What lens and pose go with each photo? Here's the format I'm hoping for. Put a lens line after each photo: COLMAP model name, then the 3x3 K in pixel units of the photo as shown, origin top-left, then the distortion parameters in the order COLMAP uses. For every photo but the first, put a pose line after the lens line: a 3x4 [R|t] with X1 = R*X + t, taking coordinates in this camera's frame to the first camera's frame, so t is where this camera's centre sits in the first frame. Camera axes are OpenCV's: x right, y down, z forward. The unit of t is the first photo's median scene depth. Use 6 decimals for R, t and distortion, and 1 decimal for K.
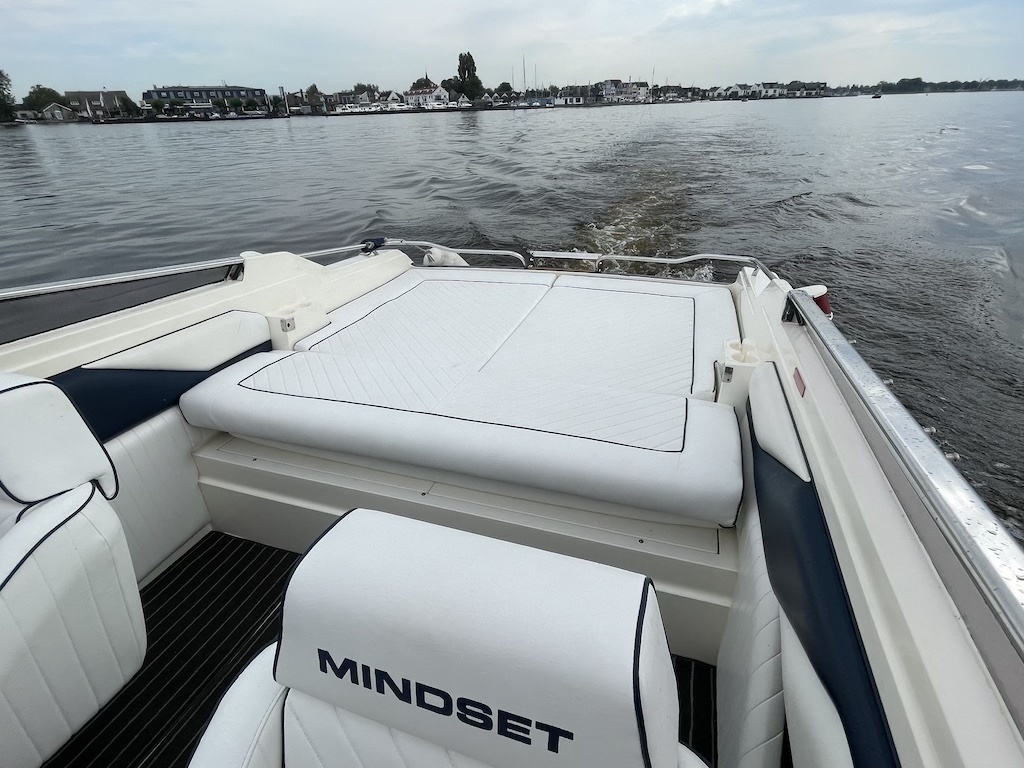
lens RADIAL K [[492.9, 0, 512.0], [0, 492.9, 384.0], [0, 0, 1]] dist [0.001189, 0.000137]
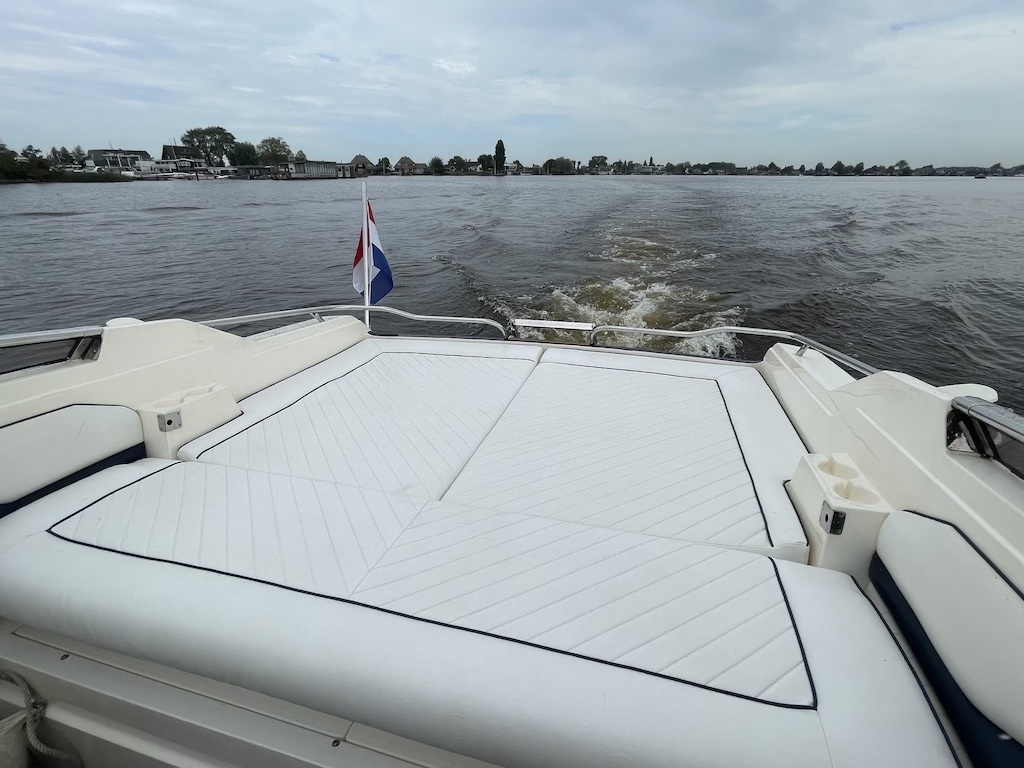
lens RADIAL K [[476.7, 0, 512.0], [0, 476.7, 384.0], [0, 0, 1]] dist [0.000840, 0.000194]
pose [[0.998412, 0.004248, 0.056173, -0.008991], [0.002423, 0.992992, -0.118153, -0.090034], [-0.056281, 0.118101, 0.991405, 0.291735]]
